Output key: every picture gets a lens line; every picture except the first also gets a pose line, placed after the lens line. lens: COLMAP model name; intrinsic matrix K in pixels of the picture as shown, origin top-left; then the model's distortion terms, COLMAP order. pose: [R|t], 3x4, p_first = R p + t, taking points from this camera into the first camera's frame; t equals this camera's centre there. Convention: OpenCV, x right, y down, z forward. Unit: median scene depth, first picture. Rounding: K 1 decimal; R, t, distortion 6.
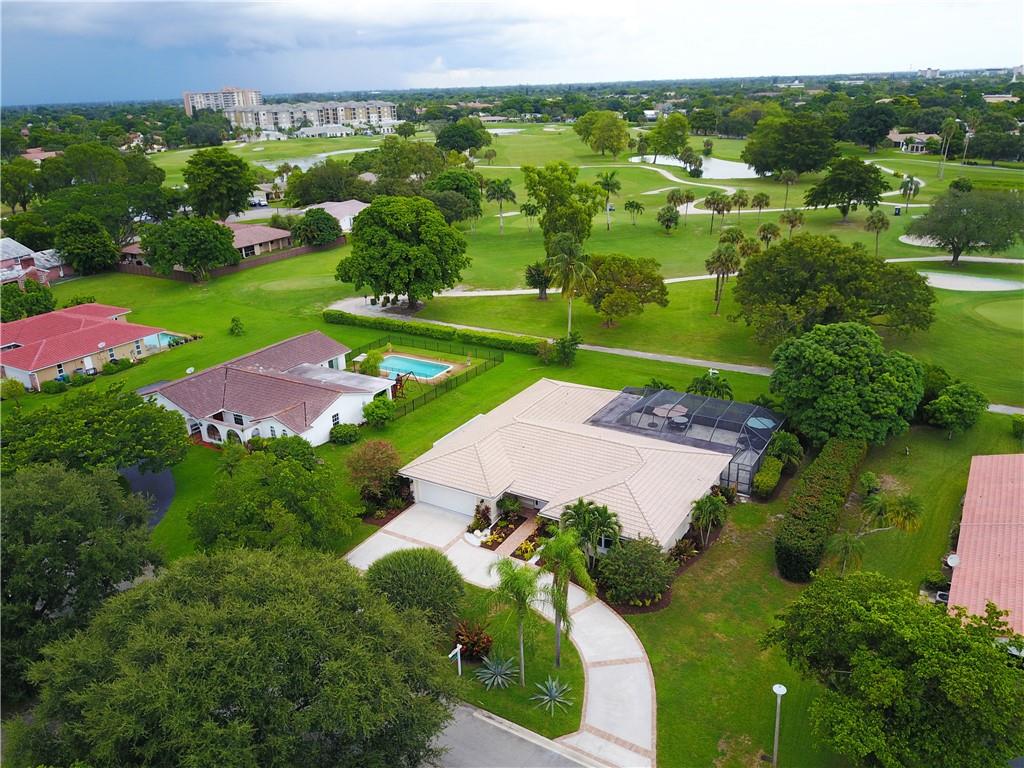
lens RADIAL K [[791.1, 0, 507.0], [0, 791.1, 389.2], [0, 0, 1]] dist [-0.000847, -0.005576]
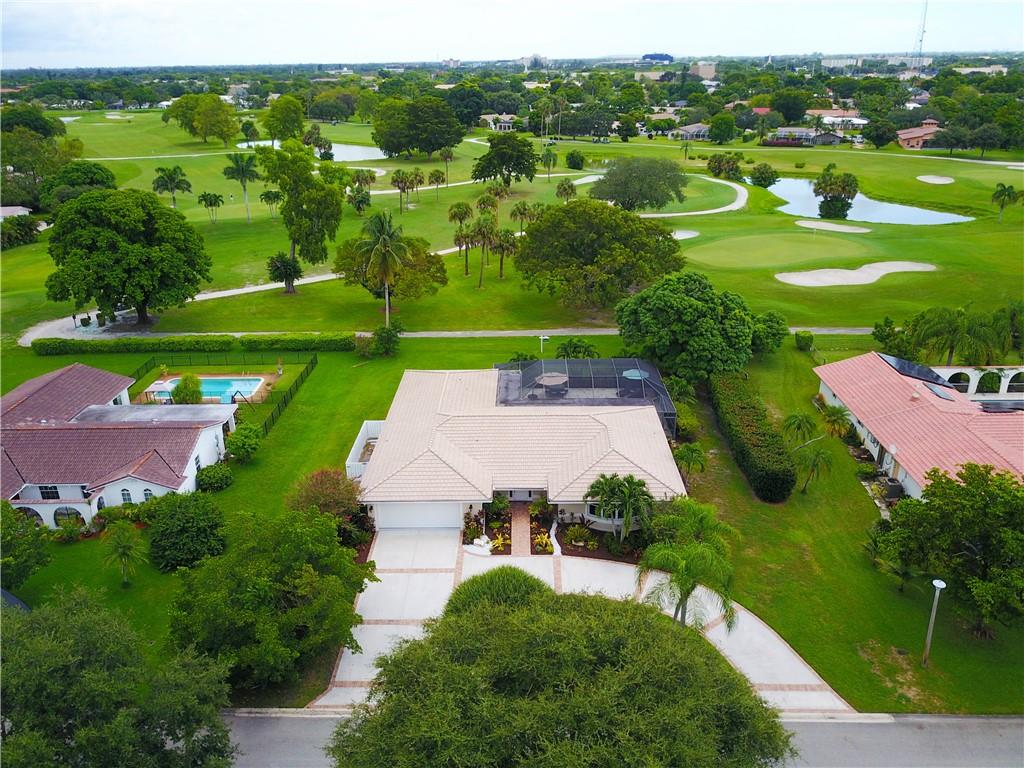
lens RADIAL K [[787.6, 0, 512.0], [0, 787.6, 384.0], [0, 0, 1]] dist [-0.007814, 0.002849]
pose [[0.858255, -0.176131, 0.482055, -0.216944], [0.171227, 0.983719, 0.054572, -0.019957], [-0.483818, 0.035704, 0.874440, 0.104009]]
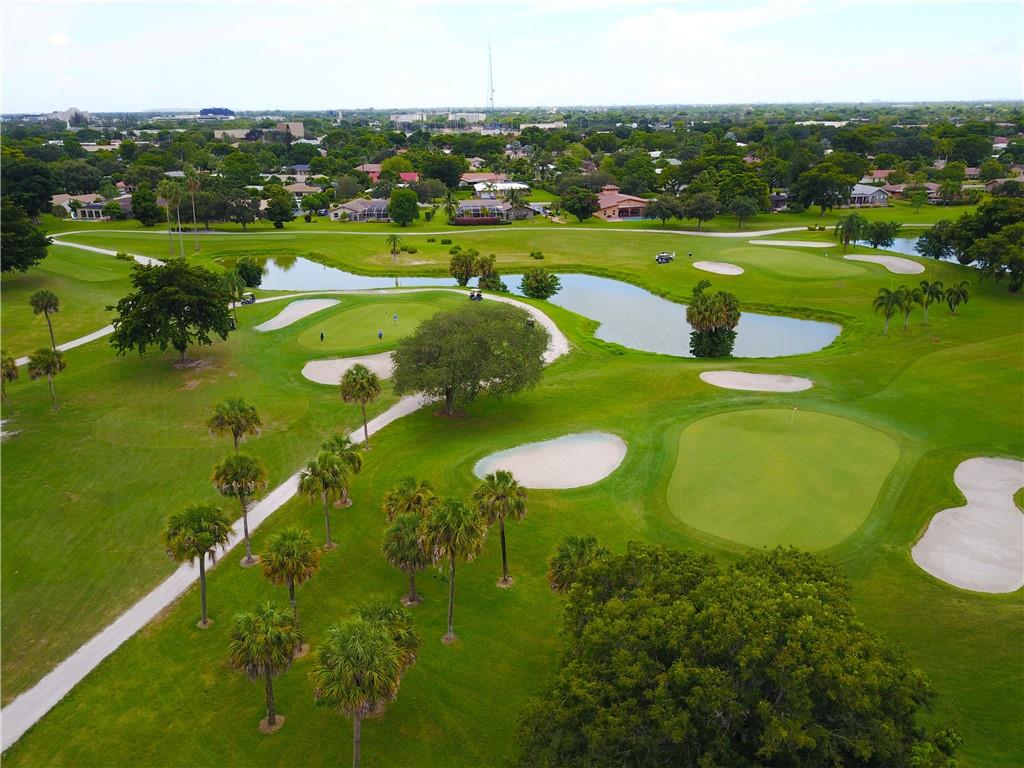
lens RADIAL K [[791.1, 0, 507.0], [0, 791.1, 389.2], [0, 0, 1]] dist [-0.000847, -0.005576]
pose [[0.498319, -0.263225, 0.826070, 0.053730], [0.305080, 0.945098, 0.117116, -0.299996], [-0.811545, 0.193656, 0.551265, 0.734288]]
